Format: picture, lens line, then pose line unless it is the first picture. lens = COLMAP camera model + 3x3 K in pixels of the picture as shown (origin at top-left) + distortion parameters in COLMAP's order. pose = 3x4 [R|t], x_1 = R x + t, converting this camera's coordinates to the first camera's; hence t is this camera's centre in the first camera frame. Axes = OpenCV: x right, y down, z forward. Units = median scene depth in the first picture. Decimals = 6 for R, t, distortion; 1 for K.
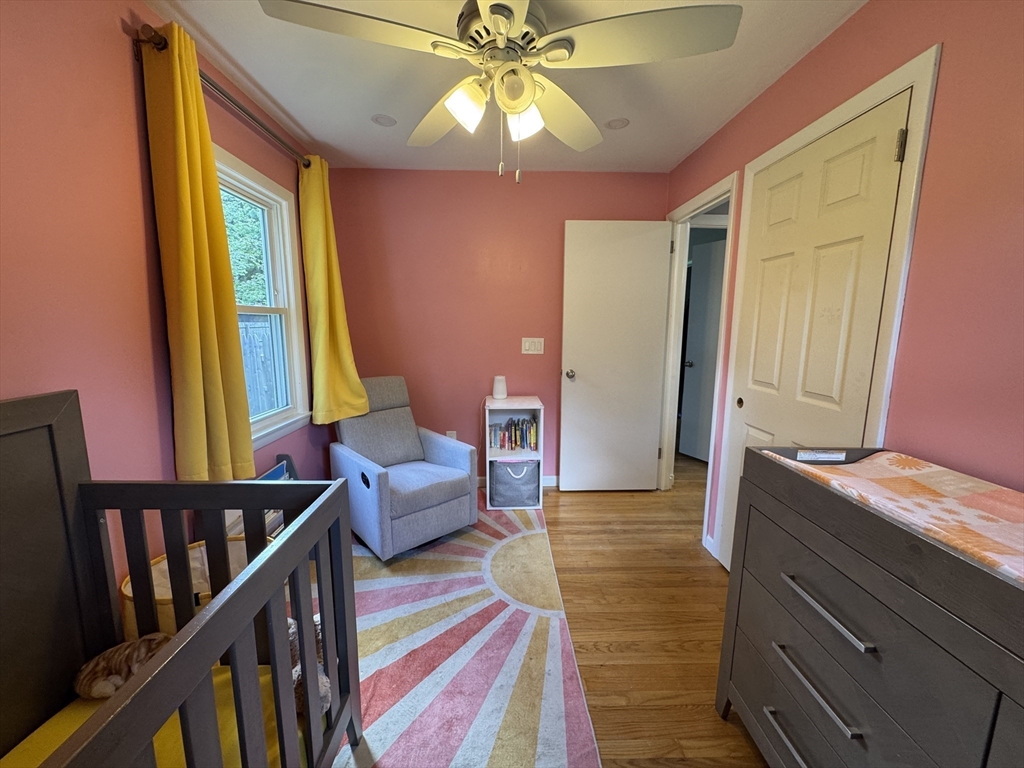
lens RADIAL K [[408.0, 0, 511.0], [0, 408.0, 384.7], [0, 0, 1]] dist [-0.003156, -0.000299]
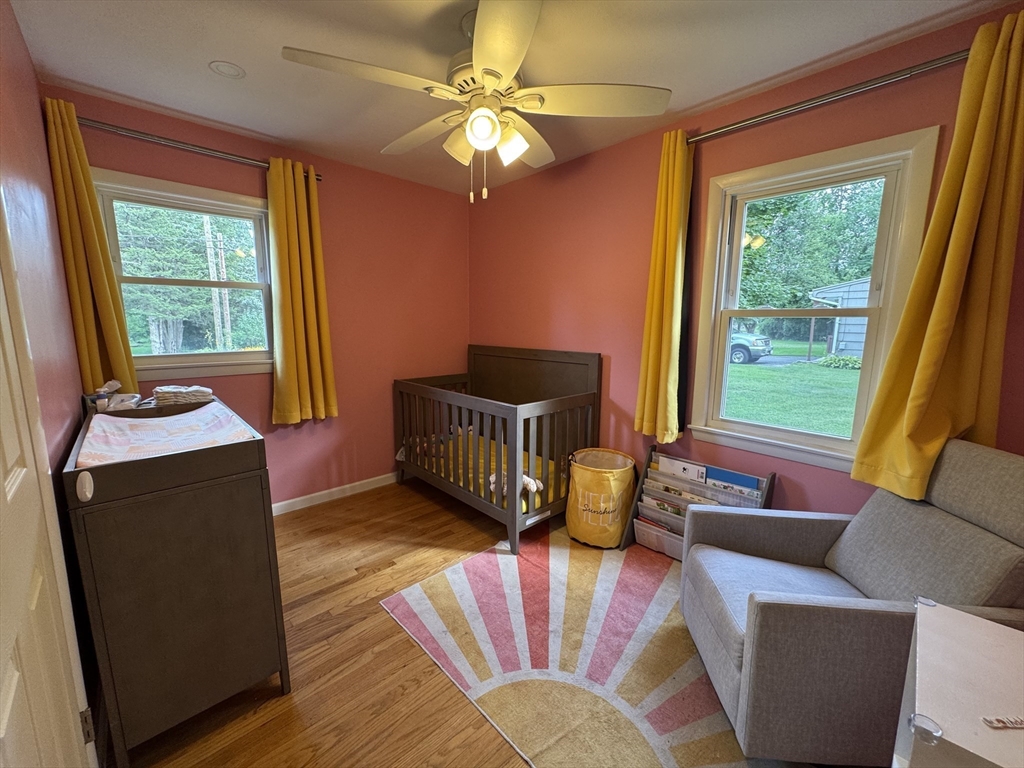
lens RADIAL K [[408.0, 0, 511.0], [0, 408.0, 384.7], [0, 0, 1]] dist [-0.003156, -0.000299]
pose [[-0.748874, 0.088150, -0.656824, 0.563196], [-0.116854, 0.958021, 0.261802, -0.236454], [0.652329, 0.272809, -0.707137, 1.527655]]
